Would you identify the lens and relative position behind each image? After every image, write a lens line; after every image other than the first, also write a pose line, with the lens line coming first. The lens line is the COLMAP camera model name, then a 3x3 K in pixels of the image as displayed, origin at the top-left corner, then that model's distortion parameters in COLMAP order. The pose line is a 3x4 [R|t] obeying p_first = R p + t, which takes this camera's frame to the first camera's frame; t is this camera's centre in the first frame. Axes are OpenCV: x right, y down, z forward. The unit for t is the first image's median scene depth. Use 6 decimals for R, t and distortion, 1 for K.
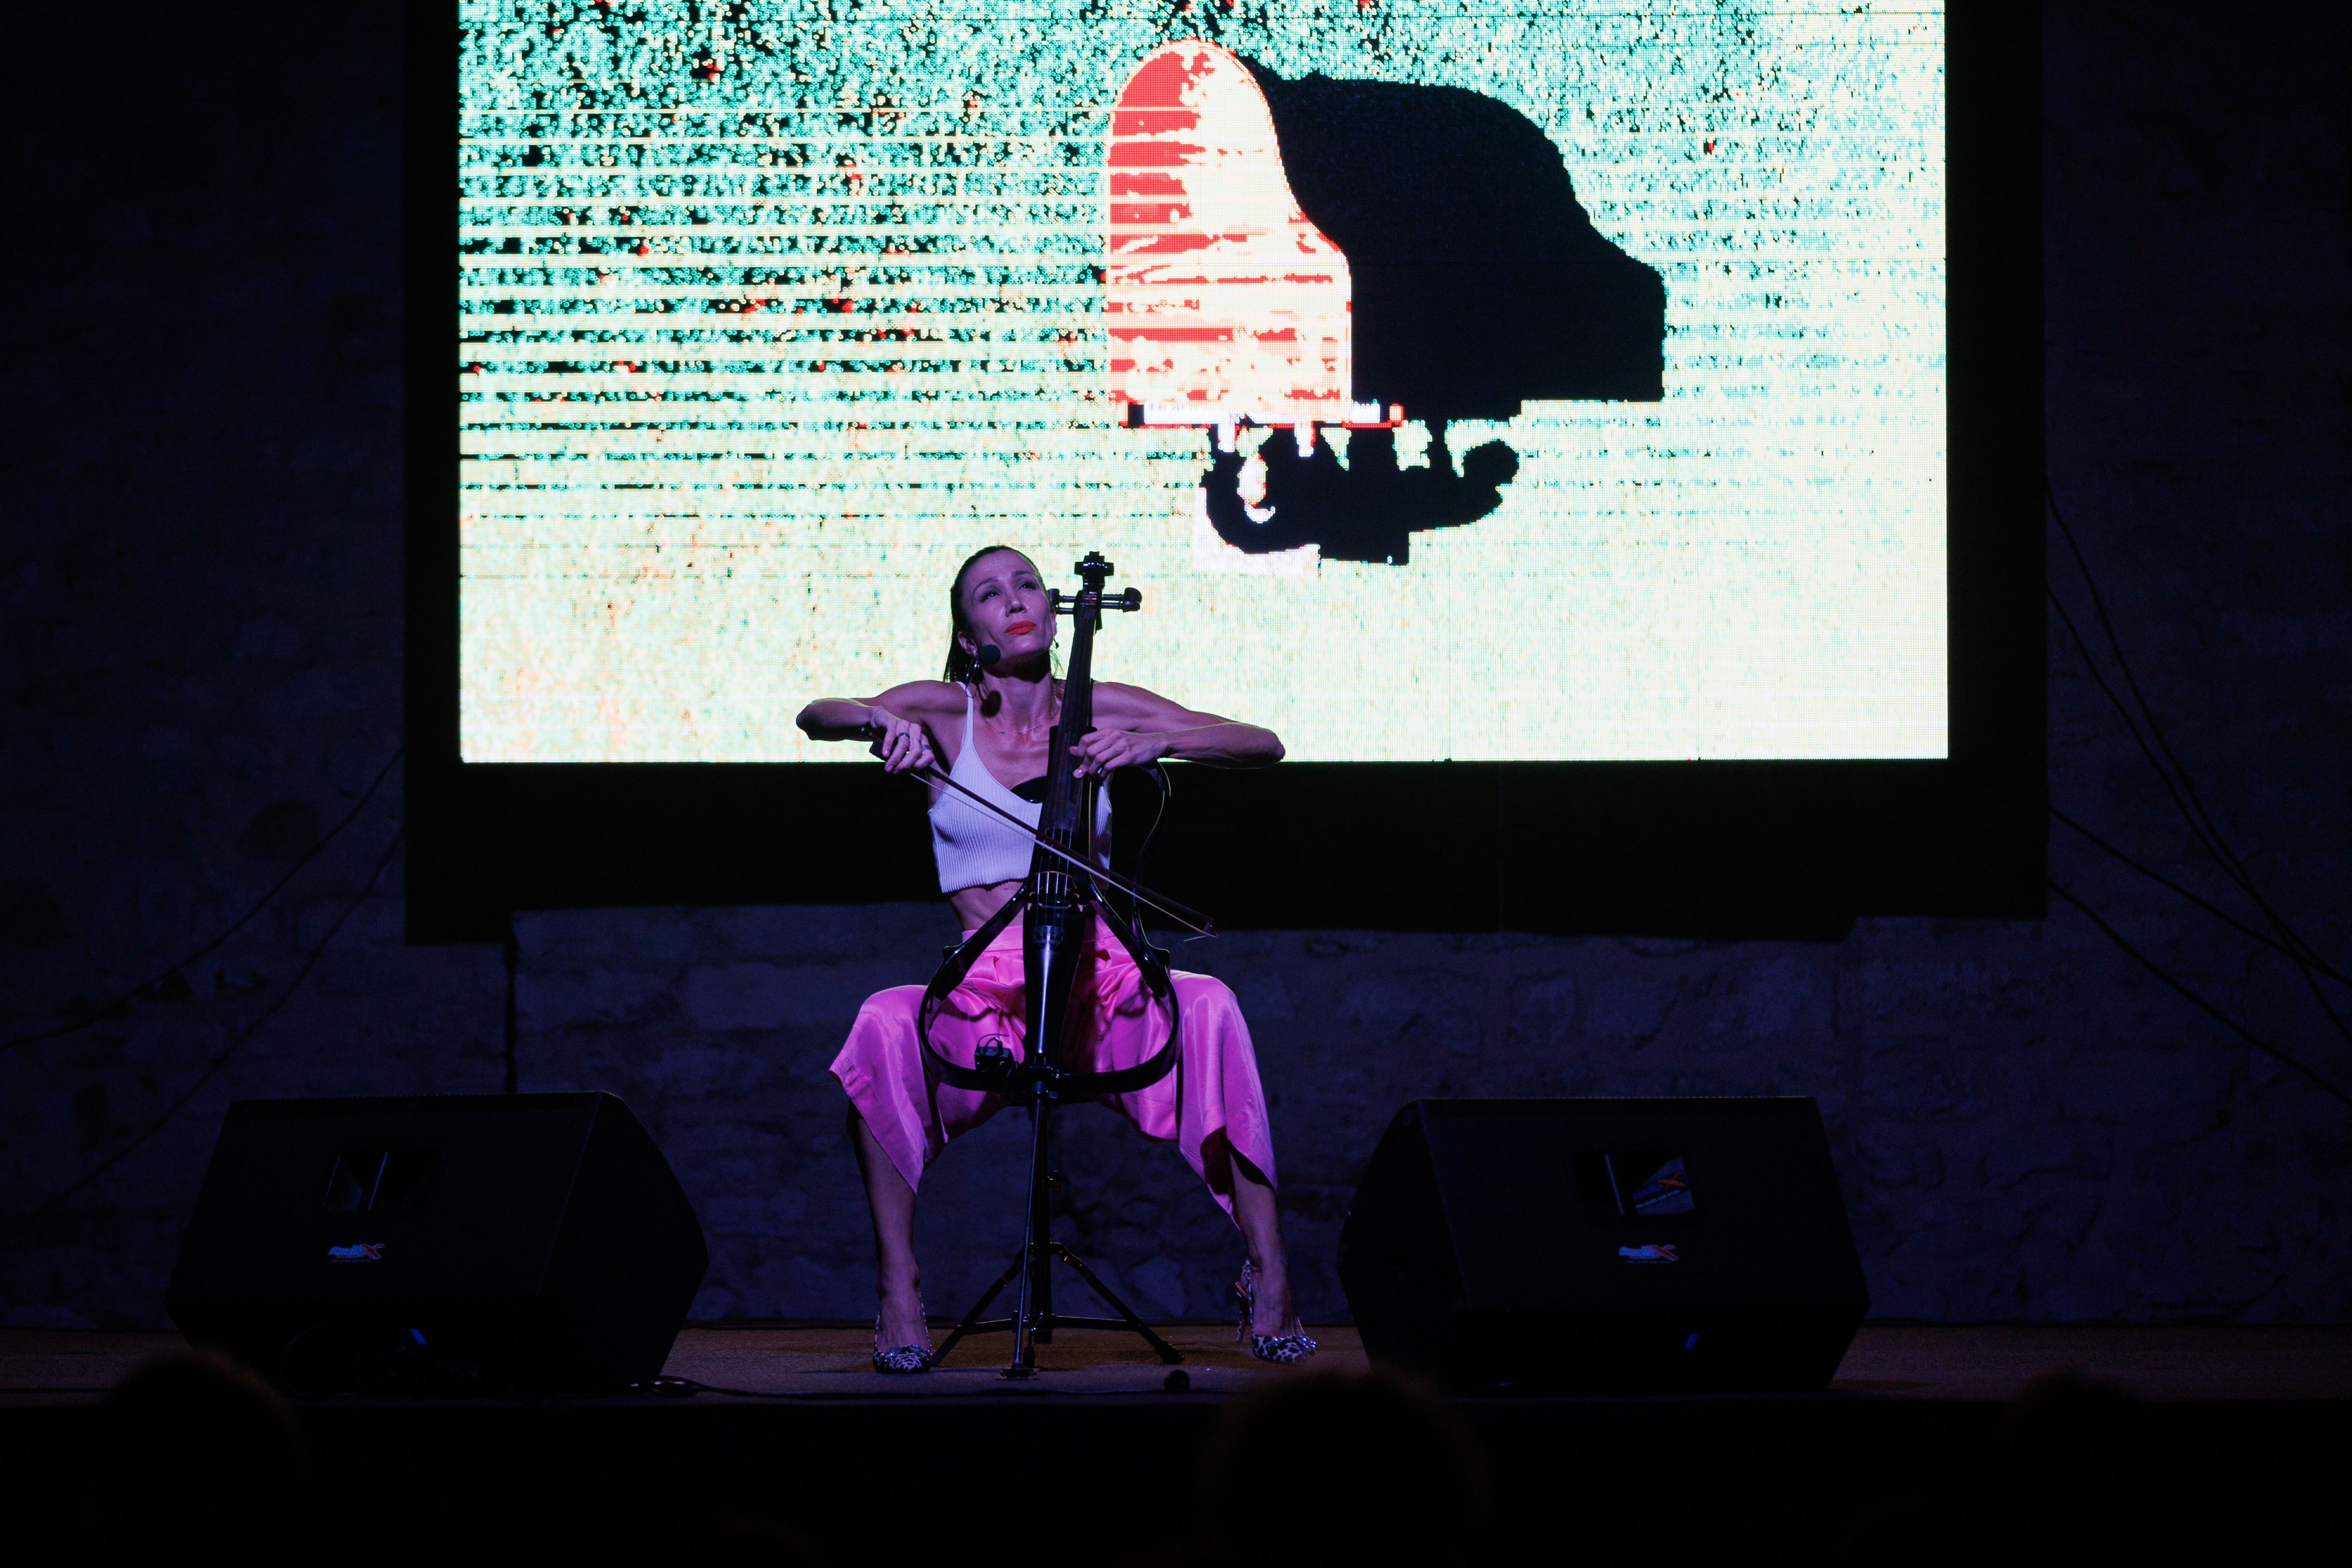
lens RADIAL K [[10499.7, 0, 1175.6], [0, 10499.7, 785.4], [0, 0, 1]] dist [-0.234577, 0.000000]
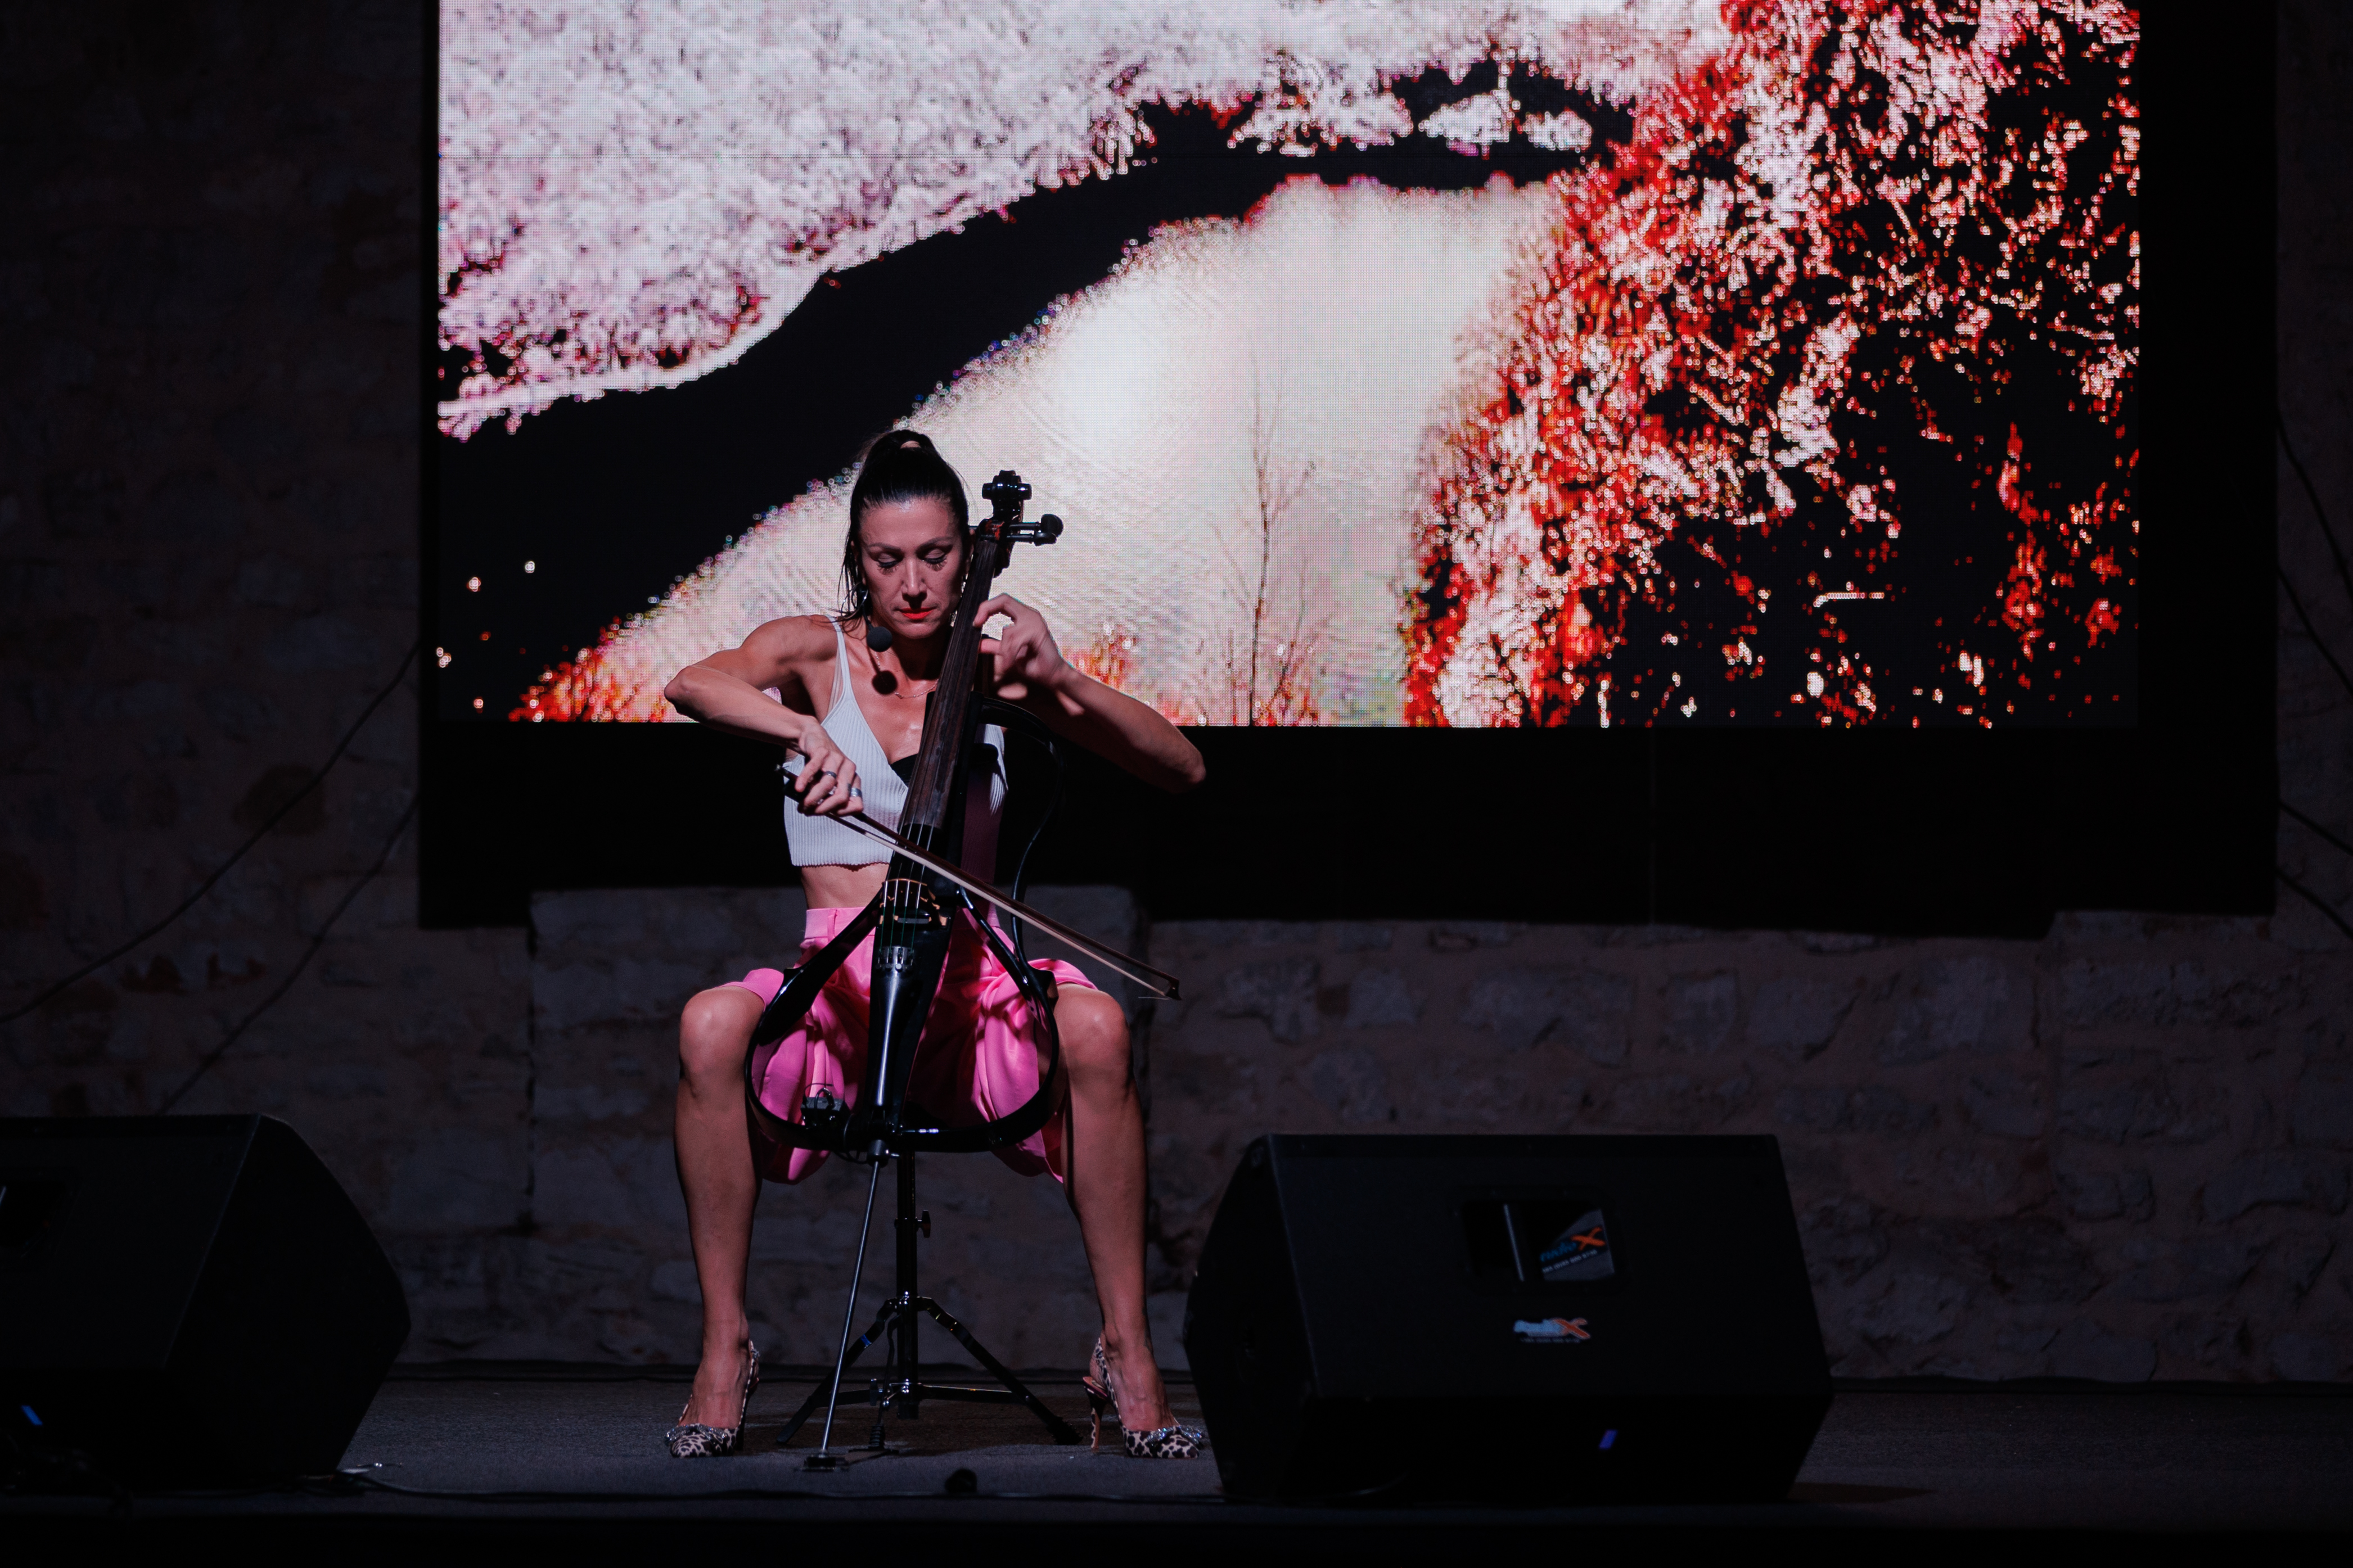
lens RADIAL K [[10552.6, 0, 1177.0], [0, 10552.6, 783.2], [0, 0, 1]] dist [-0.232462, 0.000000]
pose [[0.998654, 0.007401, -0.051328, 0.036572], [-0.007314, 0.999971, 0.001880, 0.000754], [0.051340, -0.001502, 0.998680, 0.118166]]
